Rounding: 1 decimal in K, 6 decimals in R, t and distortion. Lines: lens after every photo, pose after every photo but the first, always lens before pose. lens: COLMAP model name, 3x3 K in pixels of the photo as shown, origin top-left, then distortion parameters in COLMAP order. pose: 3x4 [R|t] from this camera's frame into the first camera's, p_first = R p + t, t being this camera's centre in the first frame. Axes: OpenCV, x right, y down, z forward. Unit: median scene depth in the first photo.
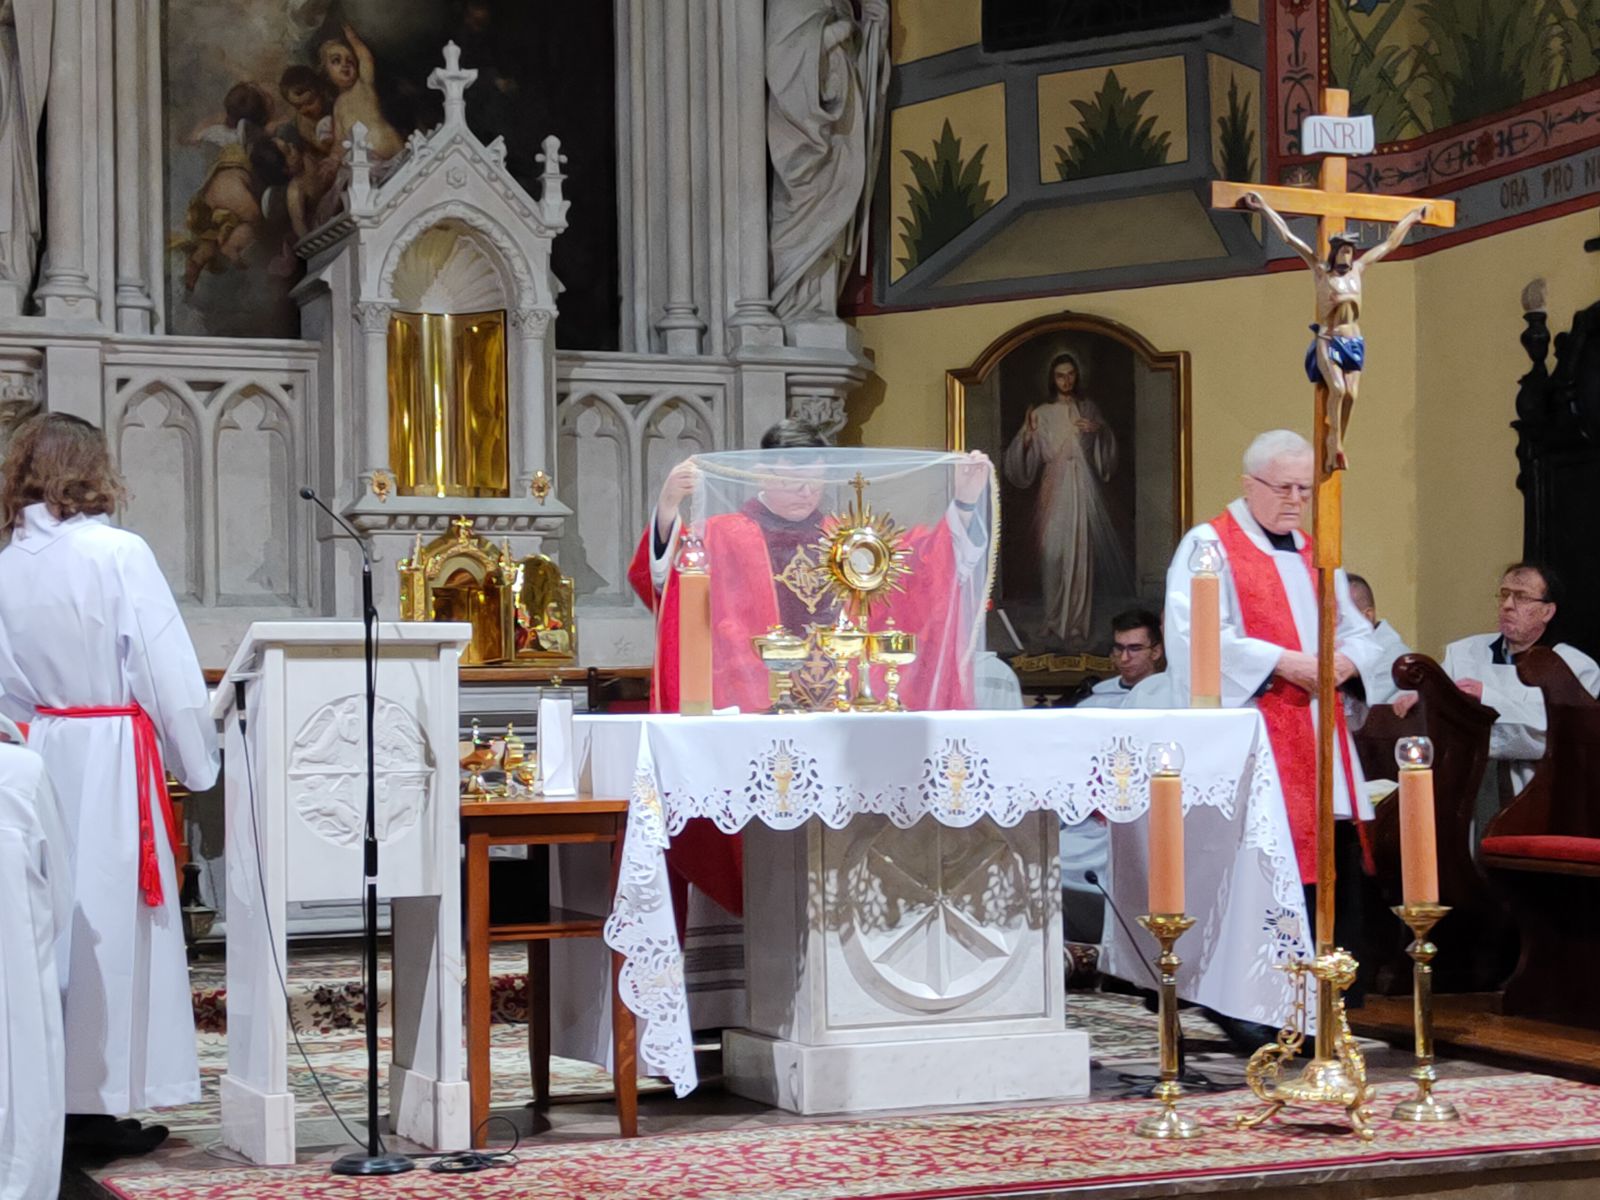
lens RADIAL K [[3845.6, 0, 770.8], [0, 3845.6, 677.0], [0, 0, 1]] dist [0.223246, -1.462629]
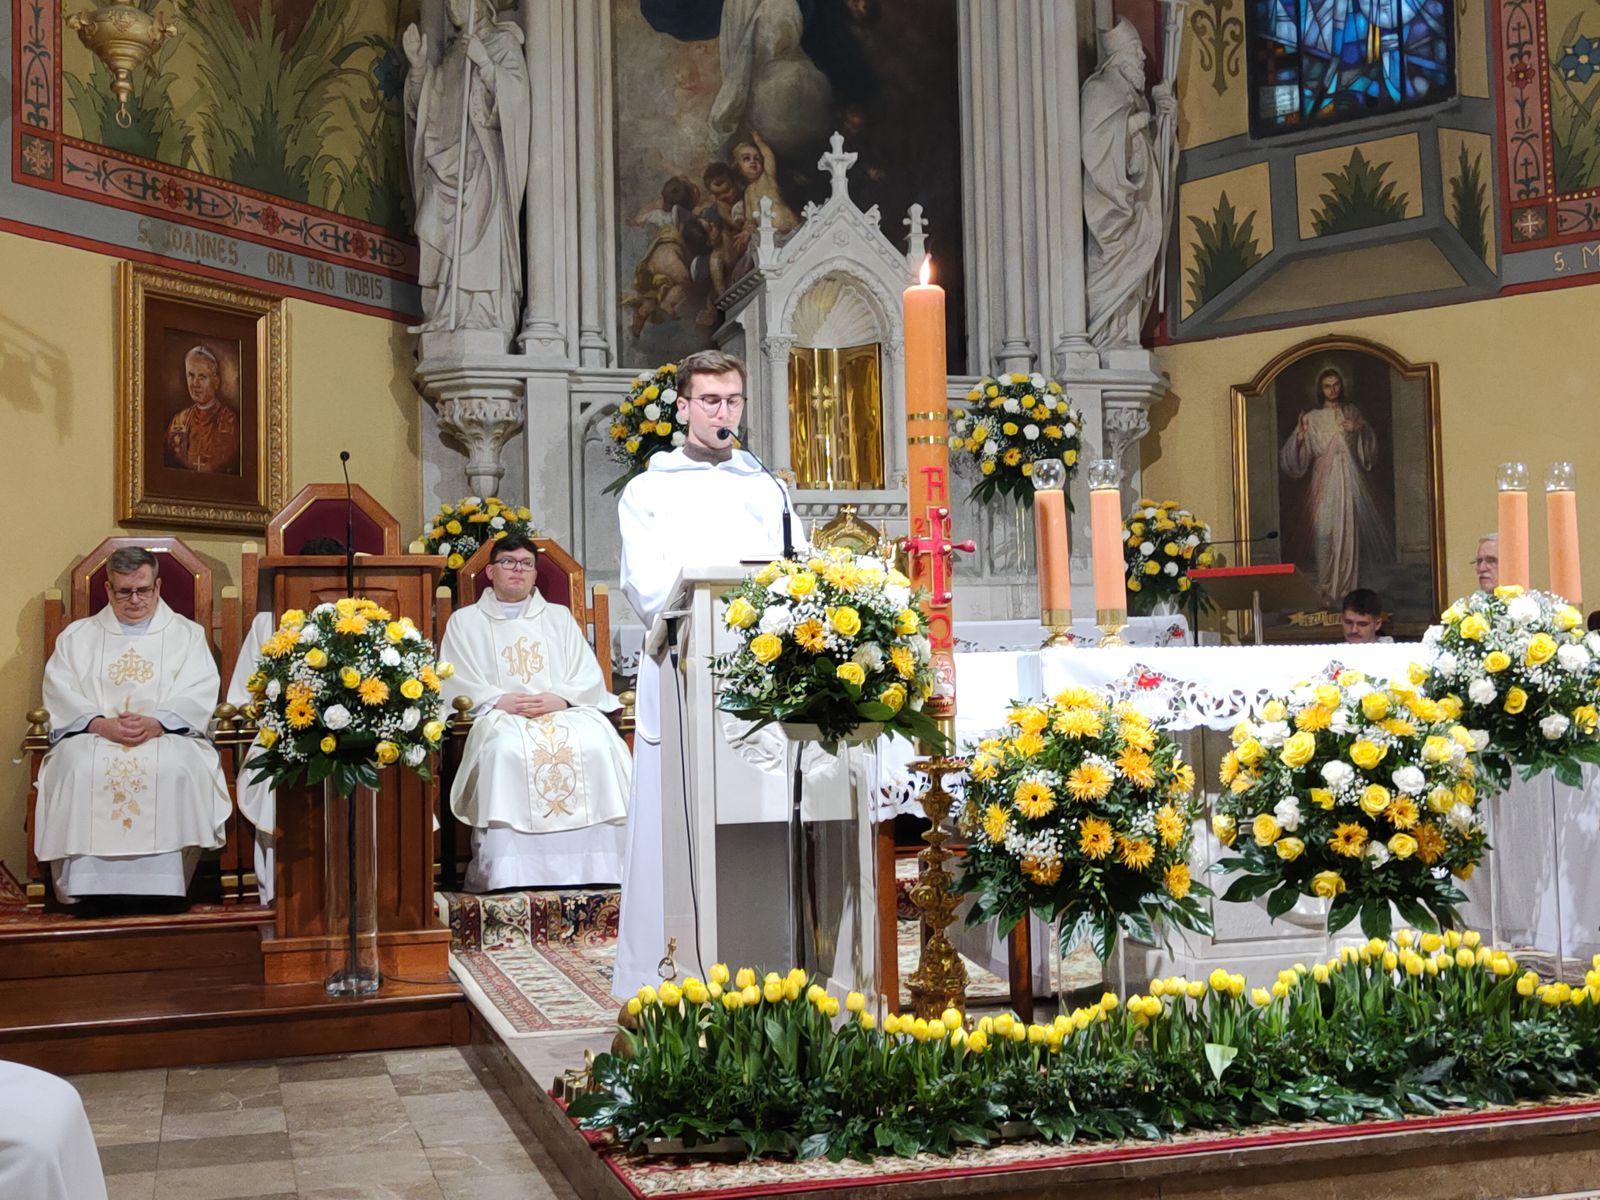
lens RADIAL K [[2431.5, 0, 651.2], [0, 2431.5, 507.6], [0, 0, 1]] dist [0.179111, -0.793145]
pose [[0.988756, -0.019285, -0.148289, -0.025680], [0.010629, 0.998204, -0.058949, 0.005781], [0.149159, 0.056710, 0.987186, 0.200937]]
